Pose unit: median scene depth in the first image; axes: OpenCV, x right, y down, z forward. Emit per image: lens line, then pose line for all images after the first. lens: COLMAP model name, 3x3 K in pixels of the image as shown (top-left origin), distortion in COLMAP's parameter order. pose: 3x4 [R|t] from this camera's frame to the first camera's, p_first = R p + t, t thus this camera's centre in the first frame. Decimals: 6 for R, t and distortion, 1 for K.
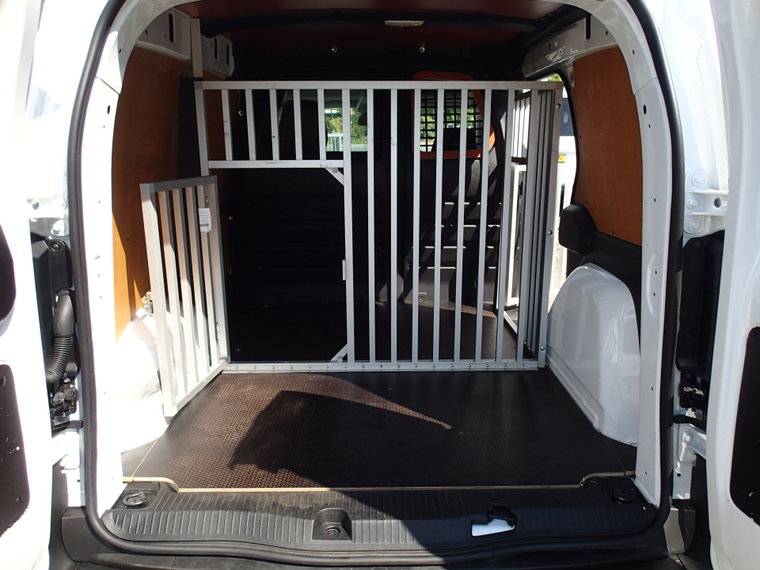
lens RADIAL K [[565.1, 0, 387.3], [0, 565.1, 290.6], [0, 0, 1]] dist [-0.001990, -0.007071]
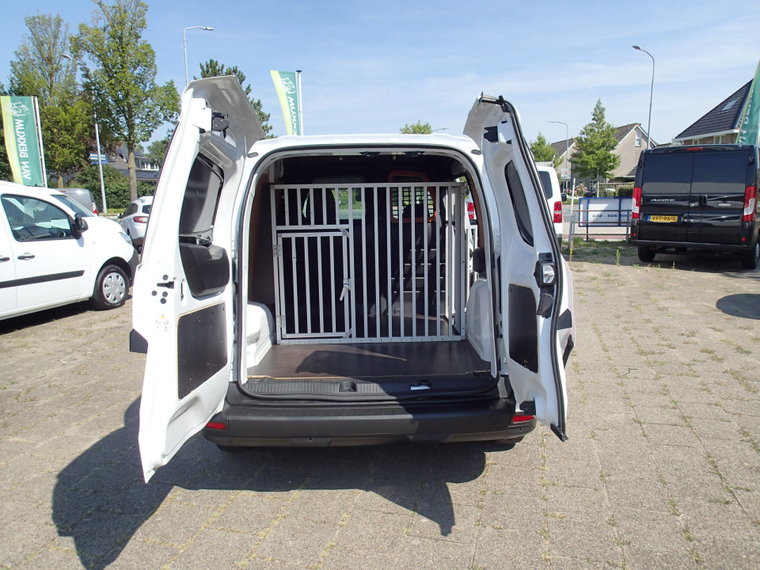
lens RADIAL K [[565.1, 0, 387.2], [0, 565.1, 288.5], [0, 0, 1]] dist [-0.001990, -0.007071]
pose [[0.999850, -0.015486, 0.007738, 0.030676], [0.016233, 0.993991, -0.108254, 0.182733], [-0.006015, 0.108364, 0.994093, -0.828762]]
